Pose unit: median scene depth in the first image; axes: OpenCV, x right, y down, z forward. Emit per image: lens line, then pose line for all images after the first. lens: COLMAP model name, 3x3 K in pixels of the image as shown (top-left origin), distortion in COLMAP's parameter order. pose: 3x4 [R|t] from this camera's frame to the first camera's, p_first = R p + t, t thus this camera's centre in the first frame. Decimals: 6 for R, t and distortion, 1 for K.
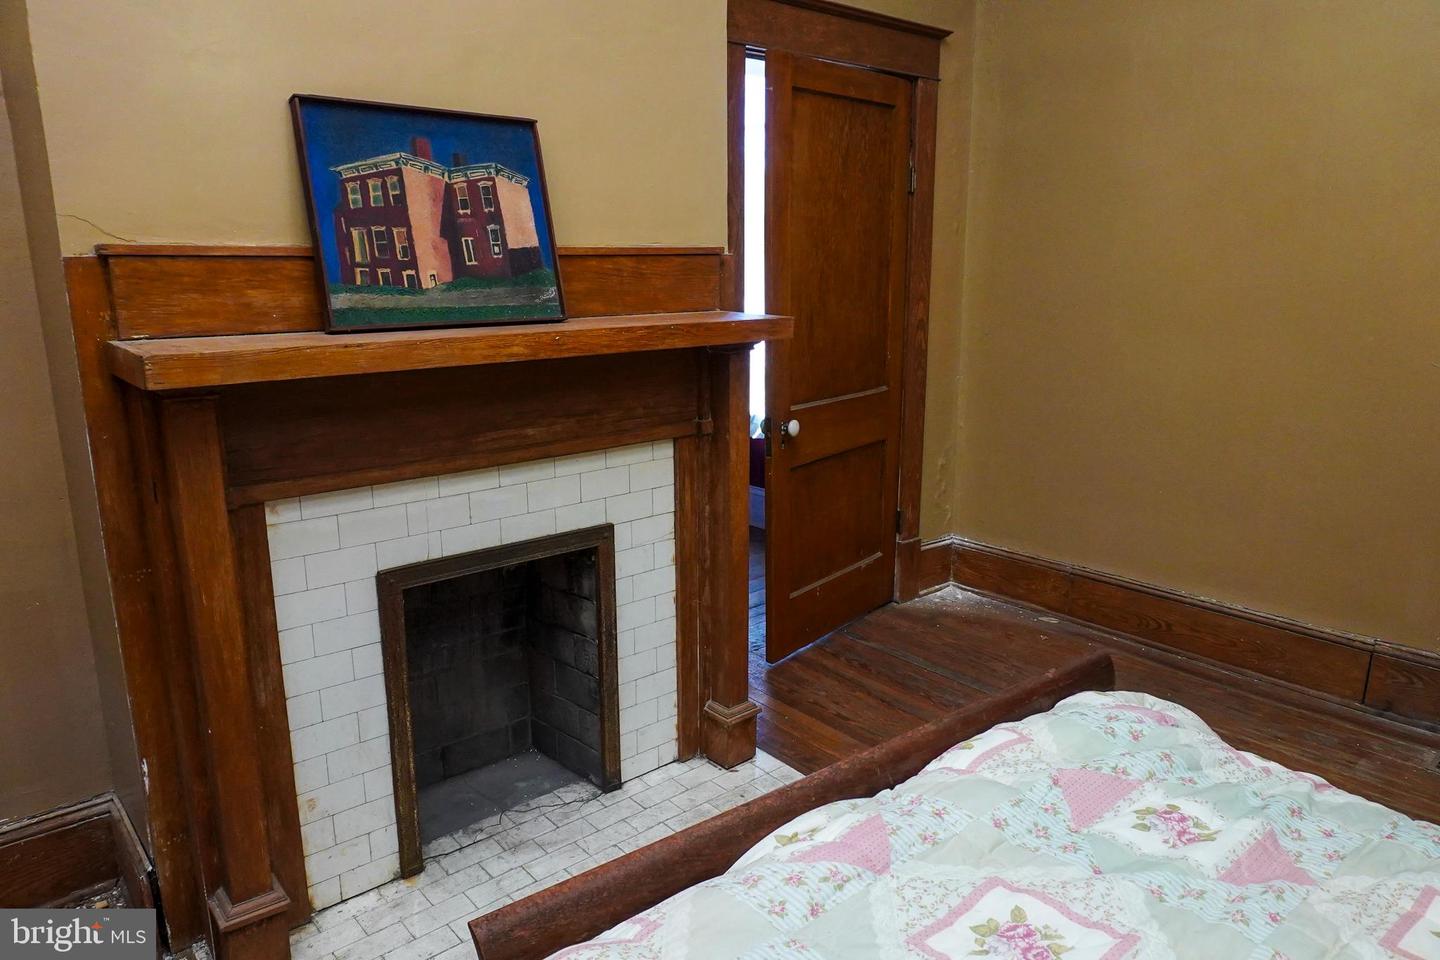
lens RADIAL K [[981.2, 0, 731.7], [0, 981.2, 477.4], [0, 0, 1]] dist [-0.053174, 0.037212]
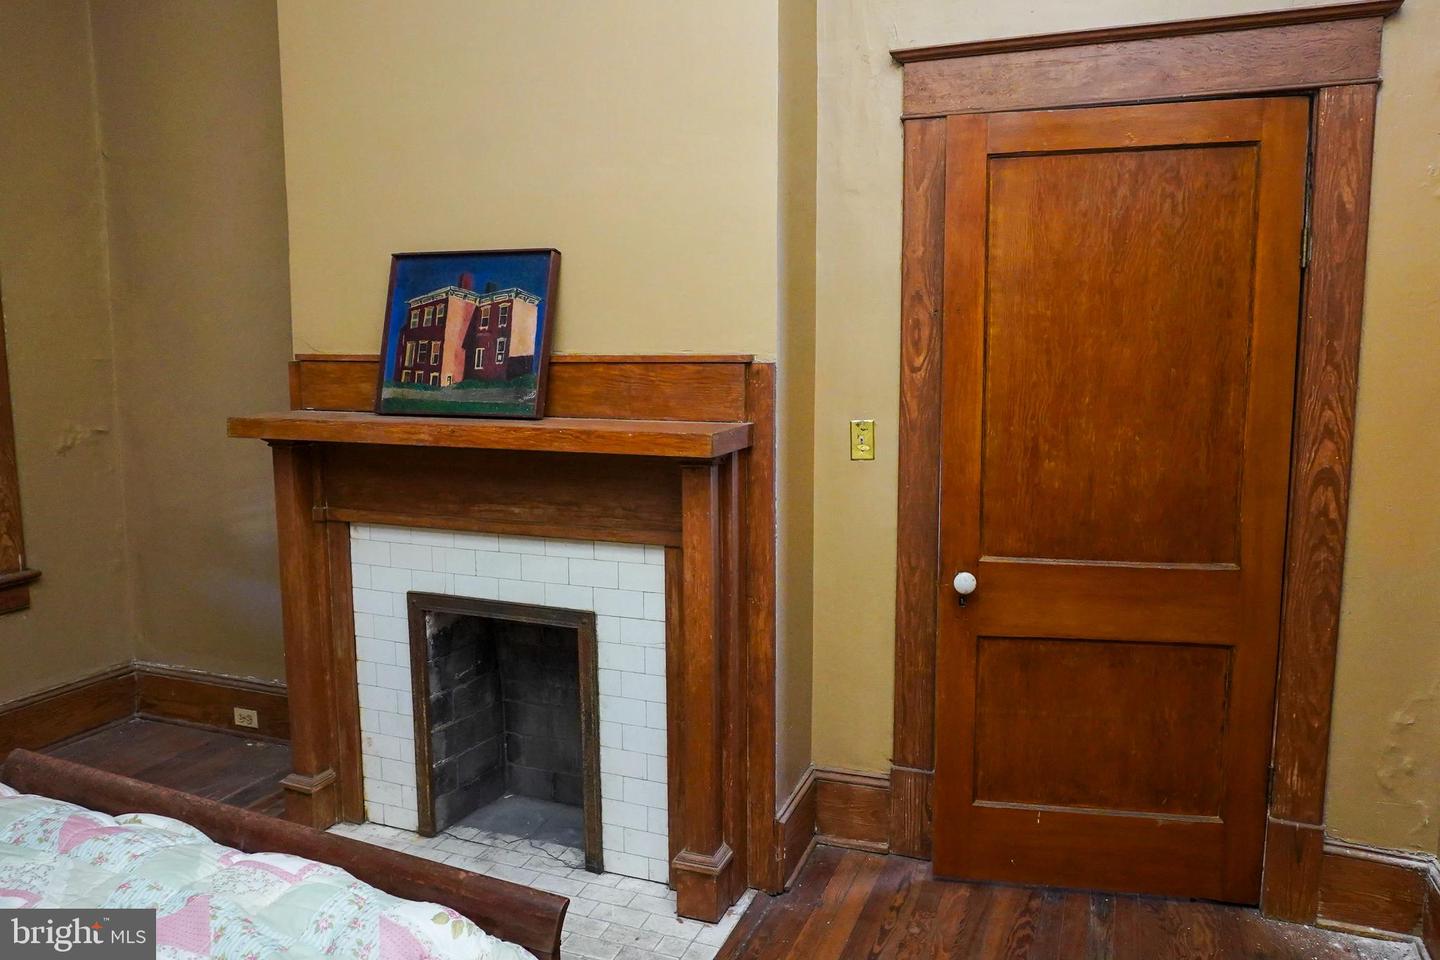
lens RADIAL K [[981.2, 0, 731.7], [0, 981.2, 477.4], [0, 0, 1]] dist [-0.053174, 0.037212]
pose [[0.462685, 0.107025, -0.880039, 0.996412], [-0.199874, 0.979721, 0.014063, -0.162822], [0.863697, 0.169390, 0.474694, 0.700140]]
